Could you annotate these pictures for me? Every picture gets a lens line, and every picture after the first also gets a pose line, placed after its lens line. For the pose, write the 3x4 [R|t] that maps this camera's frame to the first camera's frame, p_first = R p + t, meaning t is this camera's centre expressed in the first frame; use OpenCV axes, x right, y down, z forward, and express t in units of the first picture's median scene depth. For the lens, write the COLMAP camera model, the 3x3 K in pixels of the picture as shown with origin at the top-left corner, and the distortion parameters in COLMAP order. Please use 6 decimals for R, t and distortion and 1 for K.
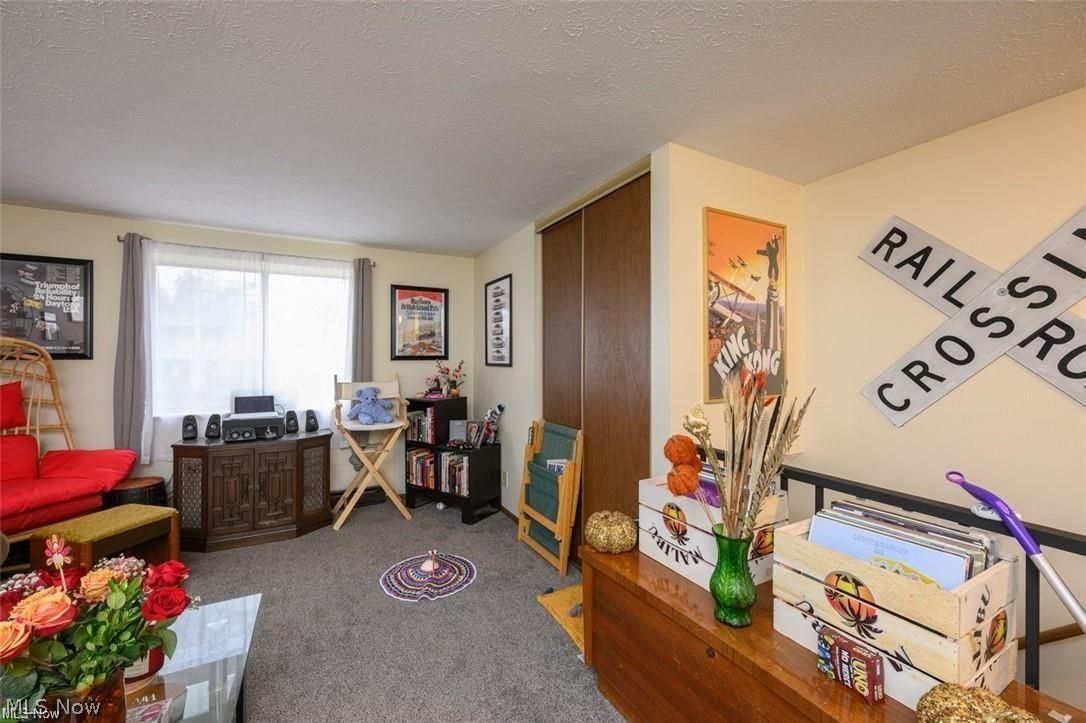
lens RADIAL K [[426.3, 0, 538.8], [0, 426.3, 358.6], [0, 0, 1]] dist [-0.000402, -0.000010]
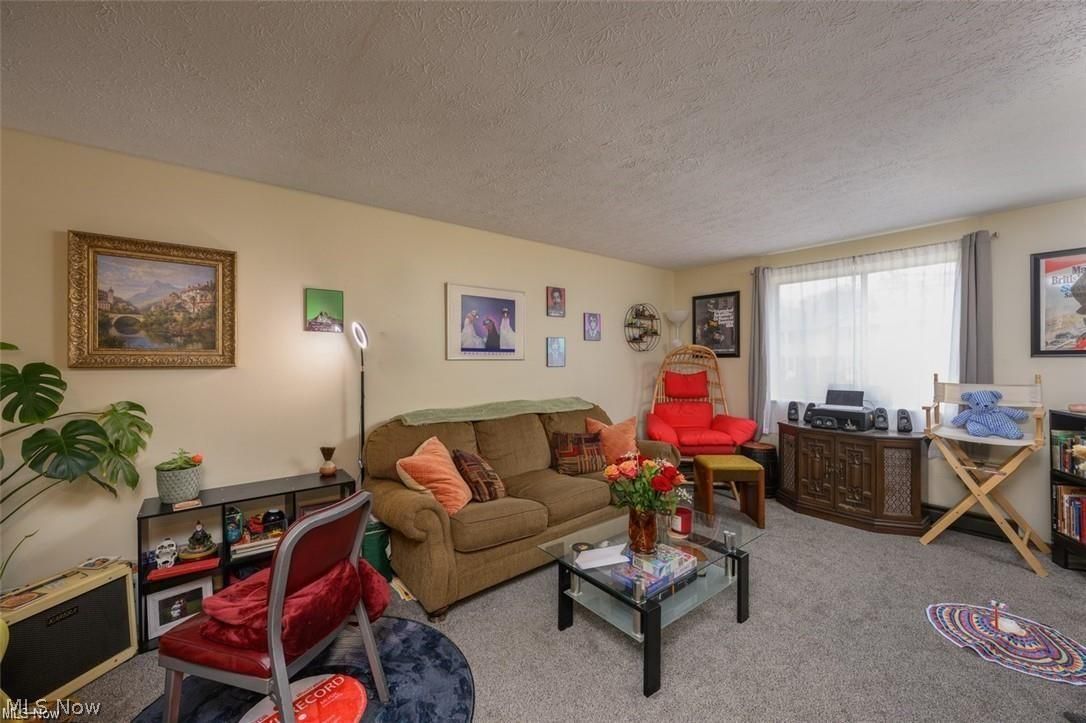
lens RADIAL K [[426.3, 0, 540.3], [0, 426.3, 360.1], [0, 0, 1]] dist [-0.000402, -0.000010]
pose [[0.186044, 0.001303, -0.982541, 0.268703], [0.005739, 0.999981, 0.002413, 0.003715], [0.982525, -0.006087, 0.186033, 0.033212]]
